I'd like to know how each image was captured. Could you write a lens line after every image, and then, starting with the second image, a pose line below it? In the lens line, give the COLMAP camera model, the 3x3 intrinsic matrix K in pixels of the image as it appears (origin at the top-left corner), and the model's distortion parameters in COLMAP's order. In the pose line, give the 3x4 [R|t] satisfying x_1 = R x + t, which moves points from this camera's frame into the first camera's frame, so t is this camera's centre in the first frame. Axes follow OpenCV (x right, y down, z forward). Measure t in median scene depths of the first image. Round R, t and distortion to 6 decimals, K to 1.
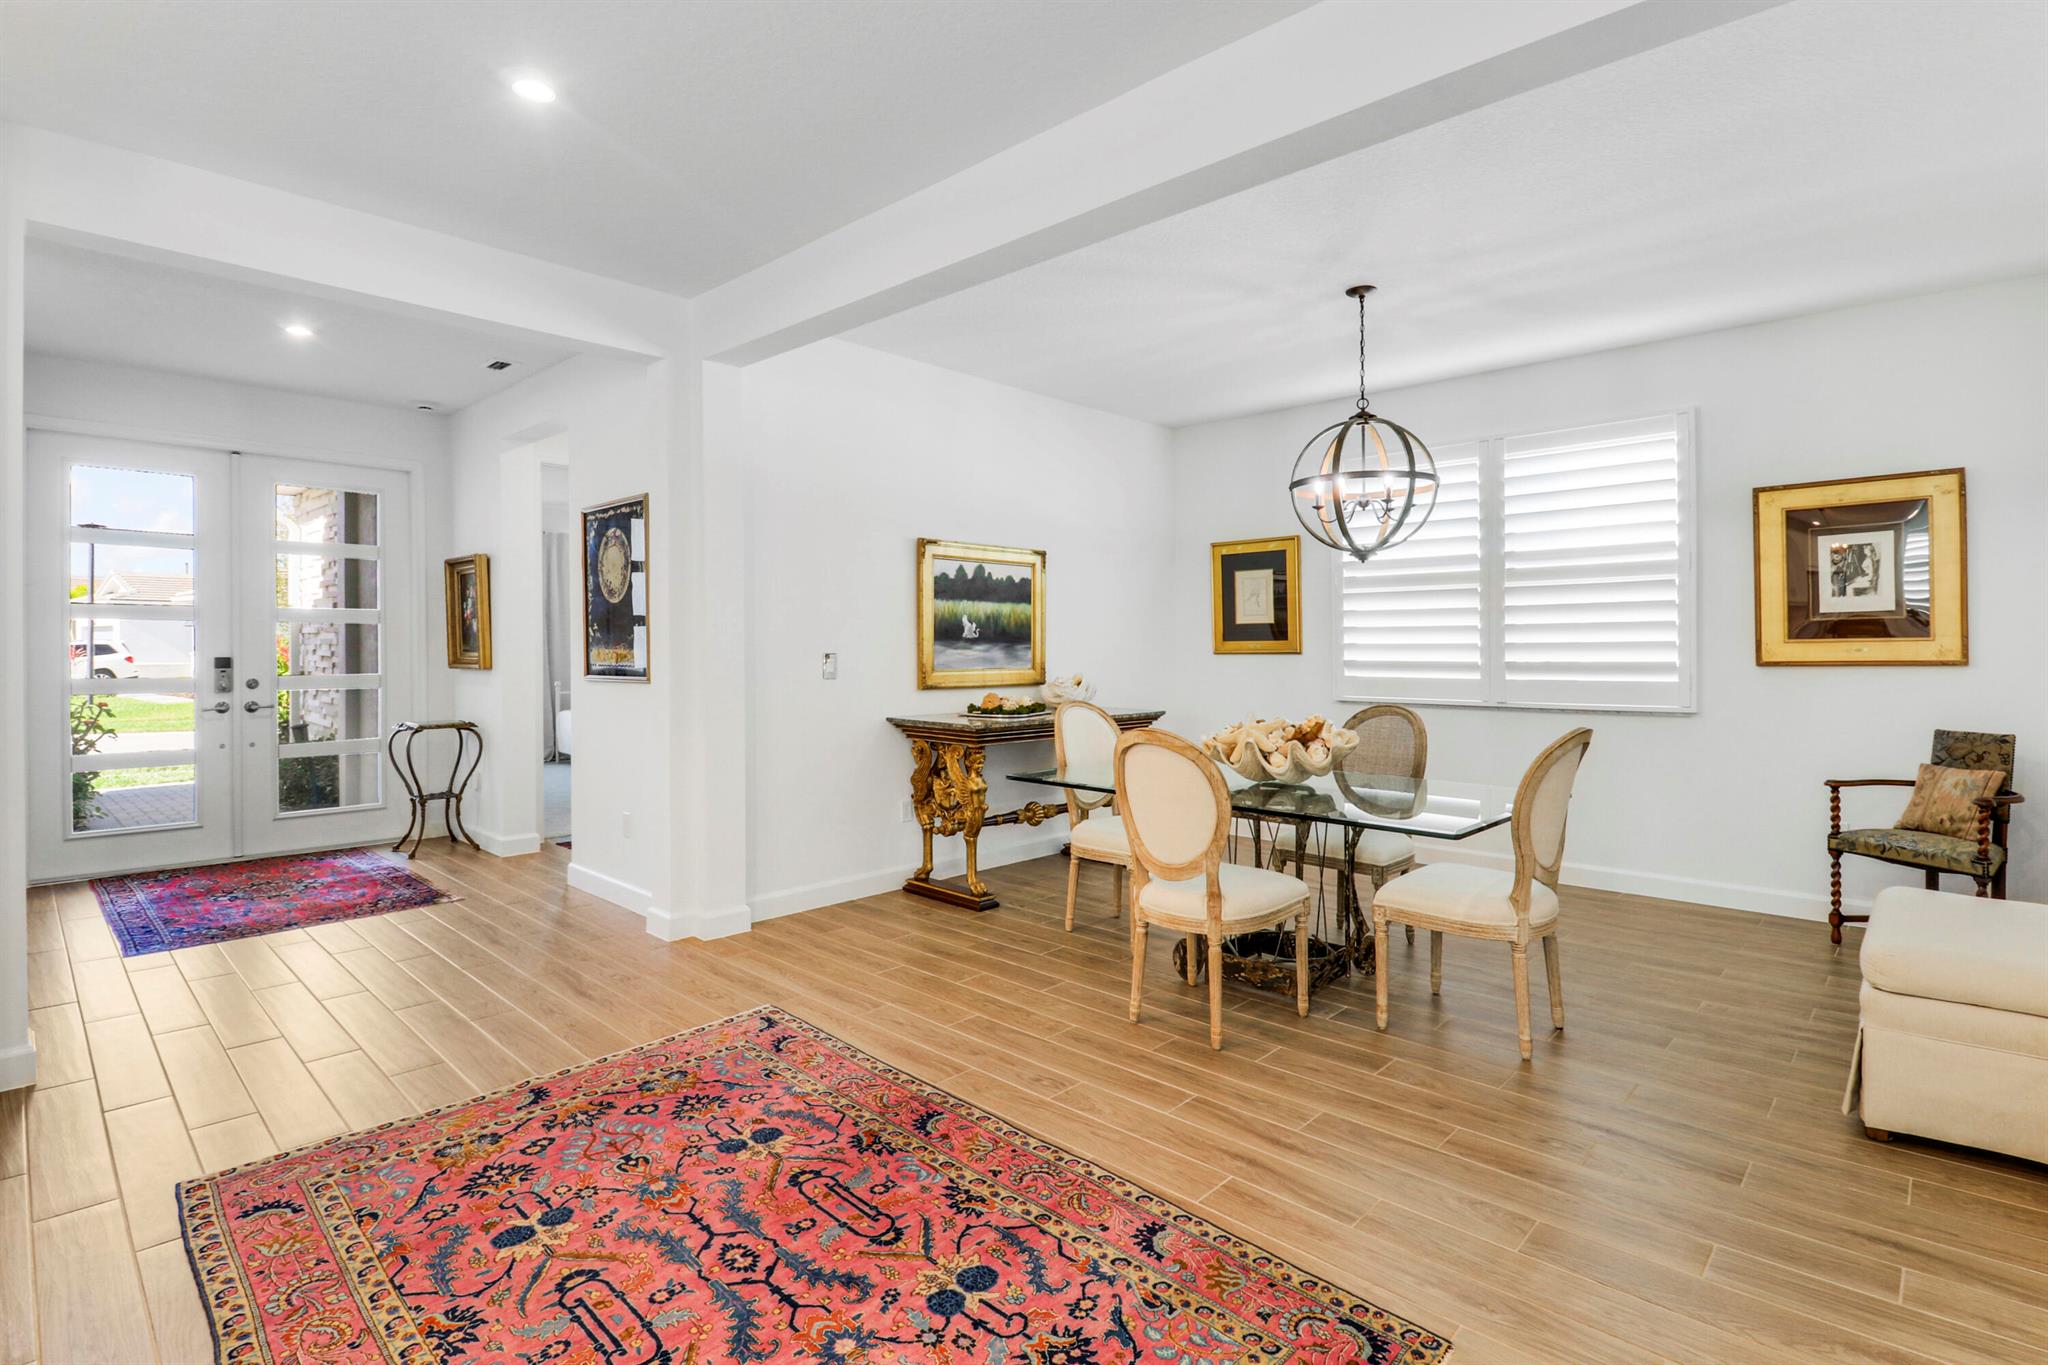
lens RADIAL K [[970.3, 0, 1049.7], [0, 970.3, 647.8], [0, 0, 1]] dist [-0.005956, -0.008904]
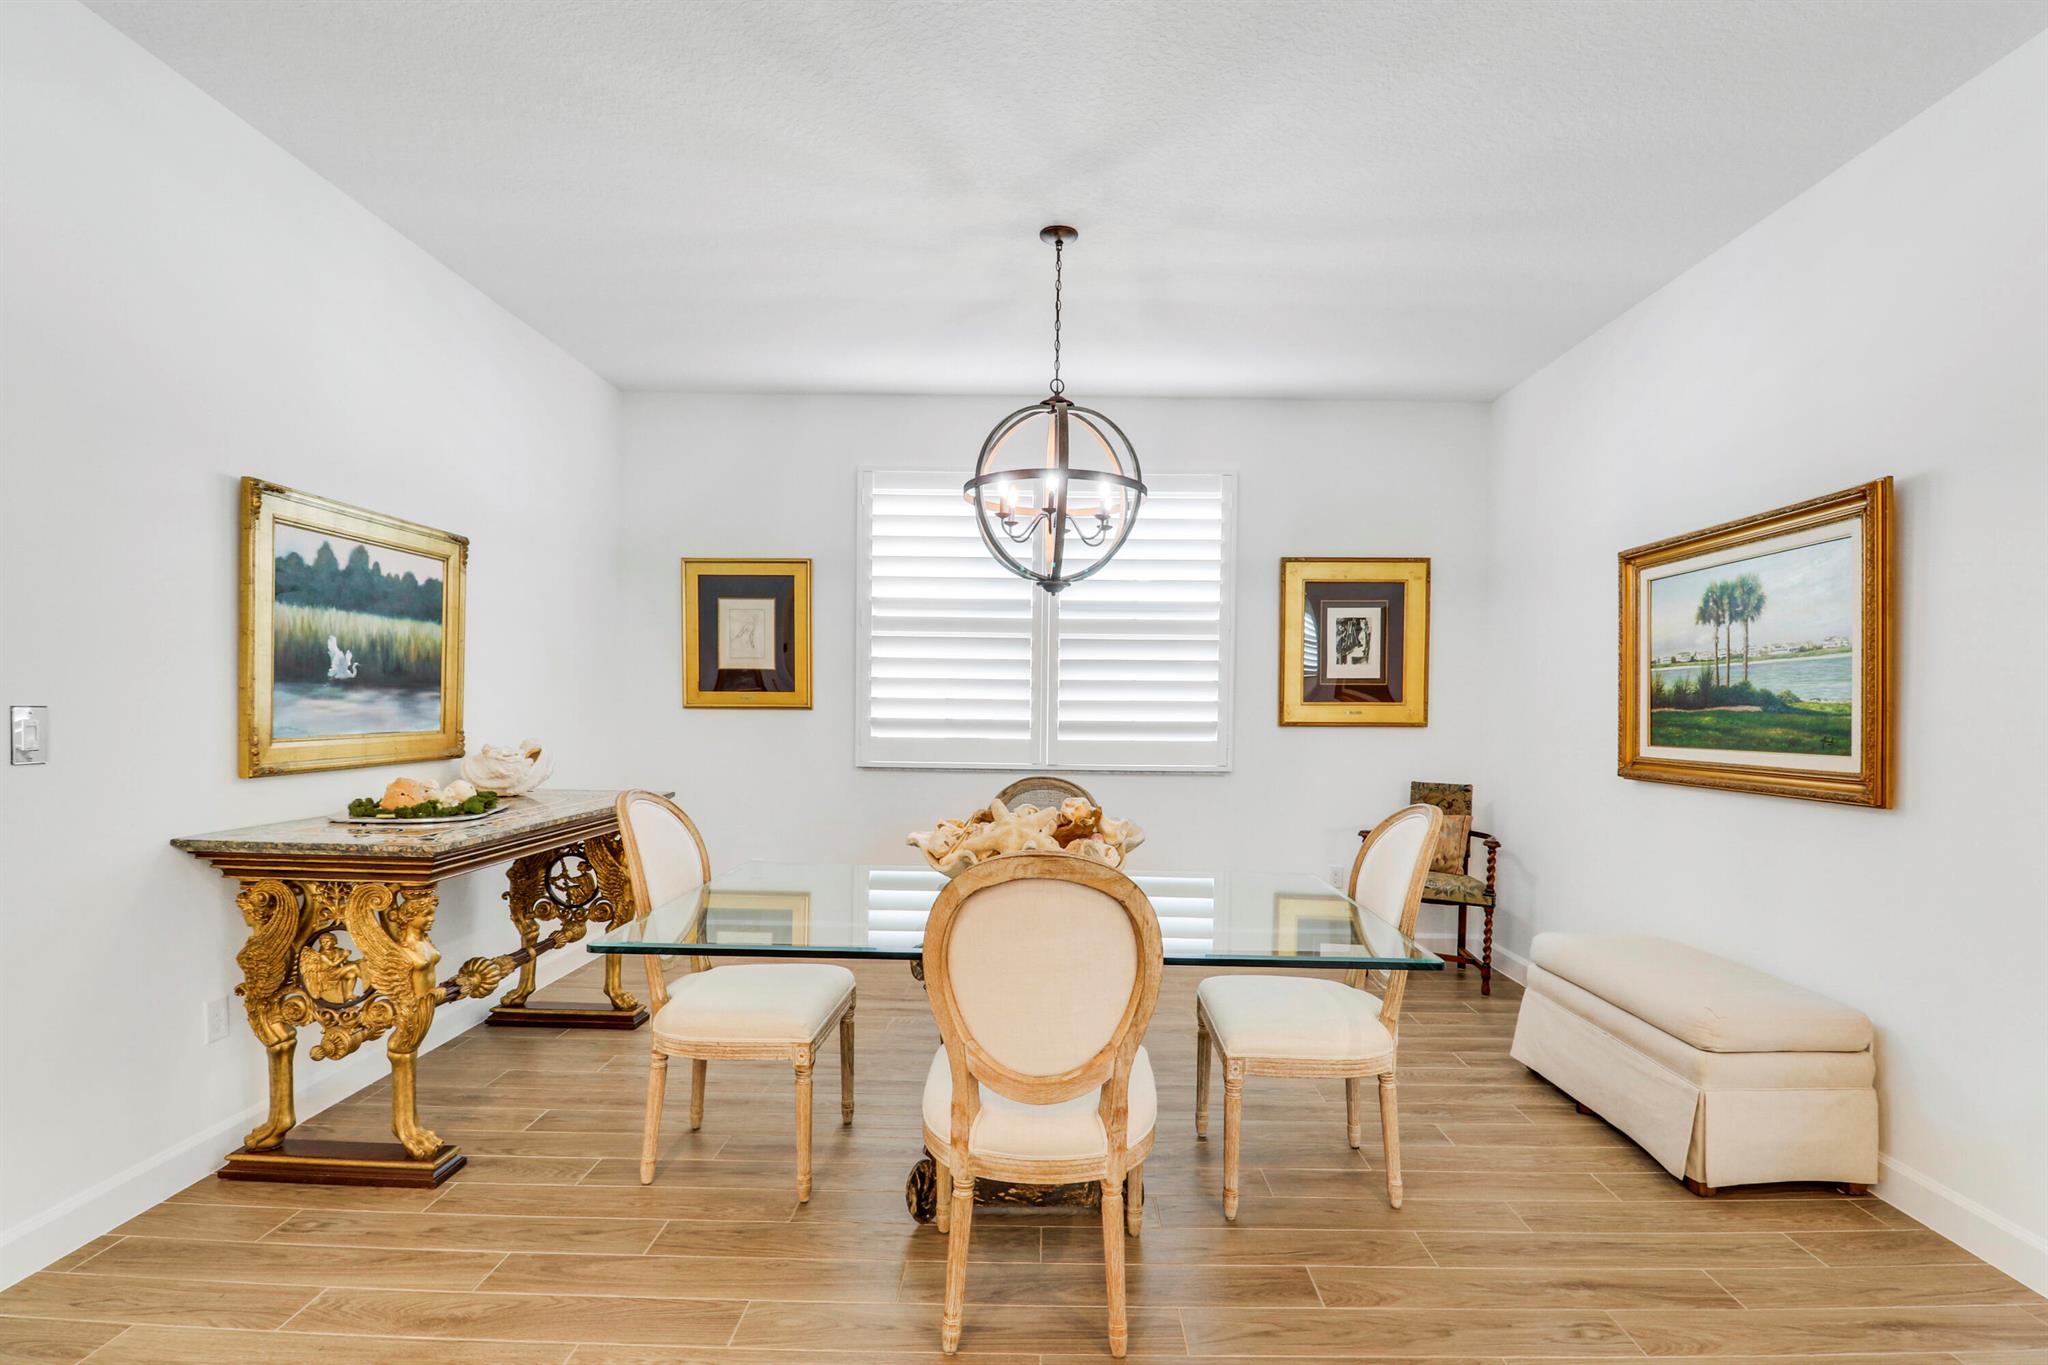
lens RADIAL K [[970.3, 0, 1037.3], [0, 970.3, 737.0], [0, 0, 1]] dist [-0.005956, -0.008904]
pose [[0.741774, -0.012279, 0.670537, -0.166926], [-0.014579, 0.999301, 0.034427, -0.001698], [-0.670491, -0.035312, 0.741077, 0.356706]]
